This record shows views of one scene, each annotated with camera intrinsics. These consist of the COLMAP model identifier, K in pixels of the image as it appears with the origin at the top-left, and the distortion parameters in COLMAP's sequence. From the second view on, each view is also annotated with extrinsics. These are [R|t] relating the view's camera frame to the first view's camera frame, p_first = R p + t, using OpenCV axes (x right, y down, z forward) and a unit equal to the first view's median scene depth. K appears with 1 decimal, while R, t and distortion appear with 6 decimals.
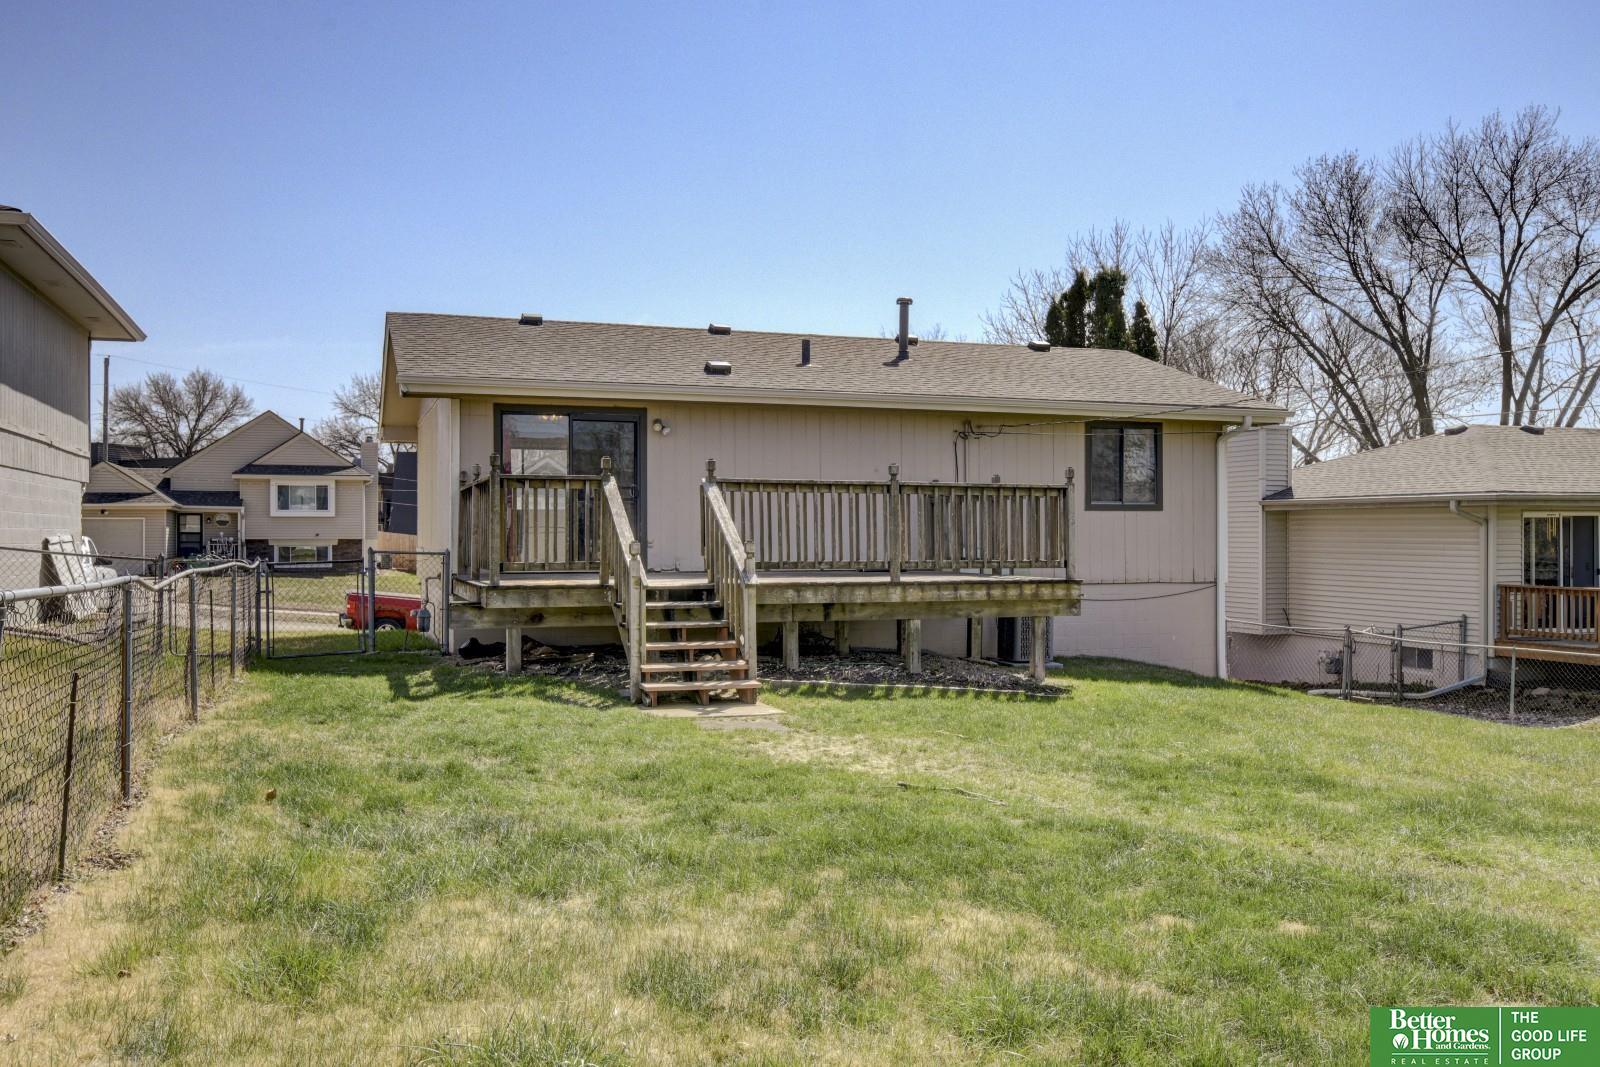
lens RADIAL K [[1288.0, 0, 802.8], [0, 1288.0, 534.1], [0, 0, 1]] dist [-0.050131, 0.009250]
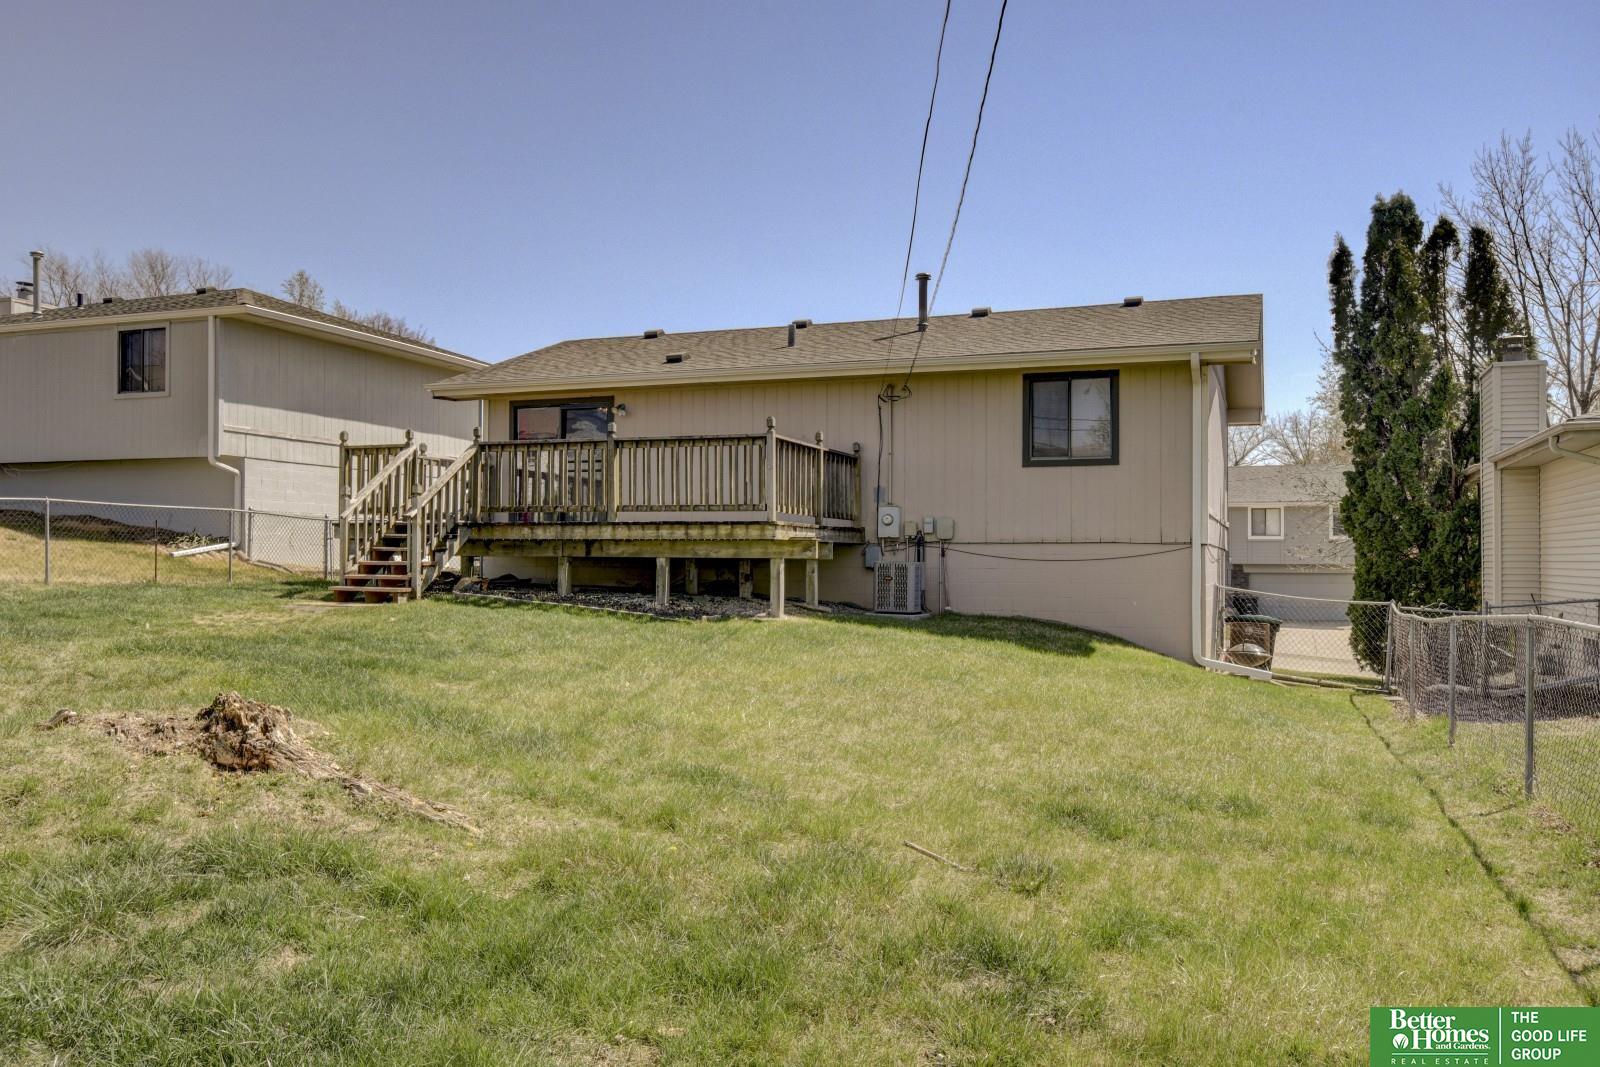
lens RADIAL K [[1288.0, 0, 802.9], [0, 1288.0, 540.8], [0, 0, 1]] dist [-0.050131, 0.009250]
pose [[0.761605, -0.007960, -0.647993, 0.705237], [-0.003474, 0.999860, -0.016366, 0.052740], [0.648033, 0.014716, 0.761470, 0.150355]]
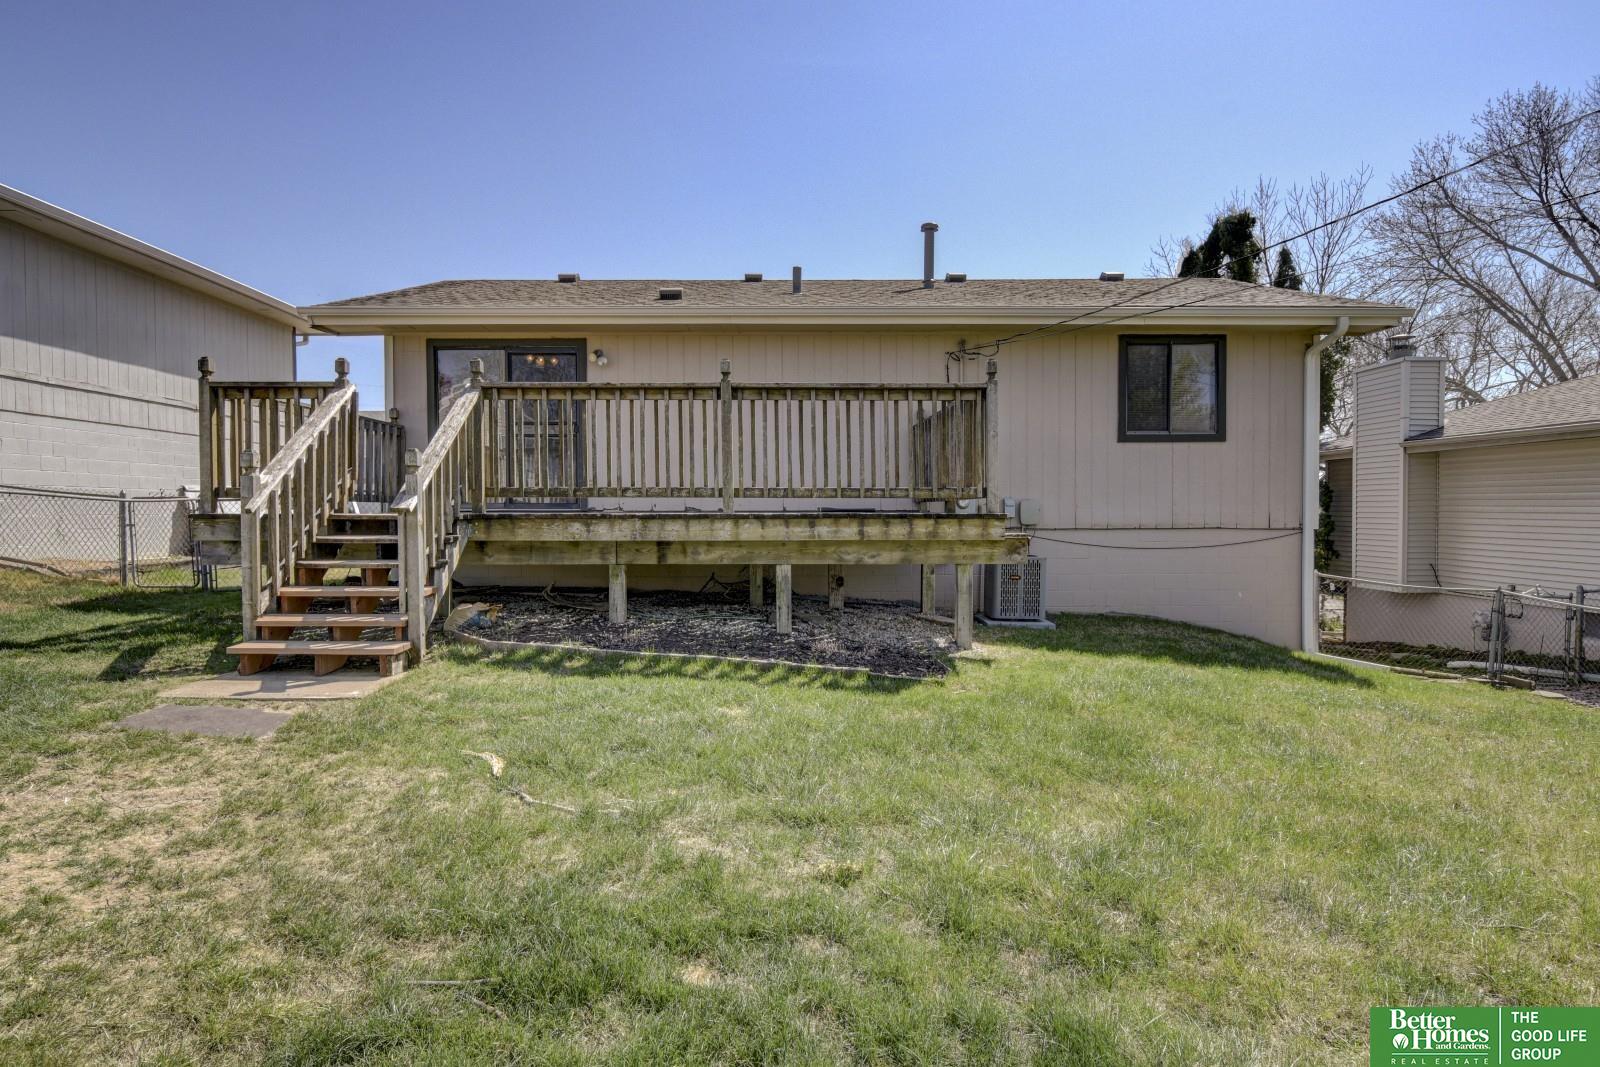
lens RADIAL K [[878.5, 0, 793.7], [0, 878.5, 526.6], [0, 0, 1]] dist [-0.018455, -0.010412]
pose [[0.944764, 0.002107, -0.327745, 0.201747], [0.004303, 0.999813, 0.018832, 0.025099], [0.327724, -0.019203, 0.944578, 0.374993]]
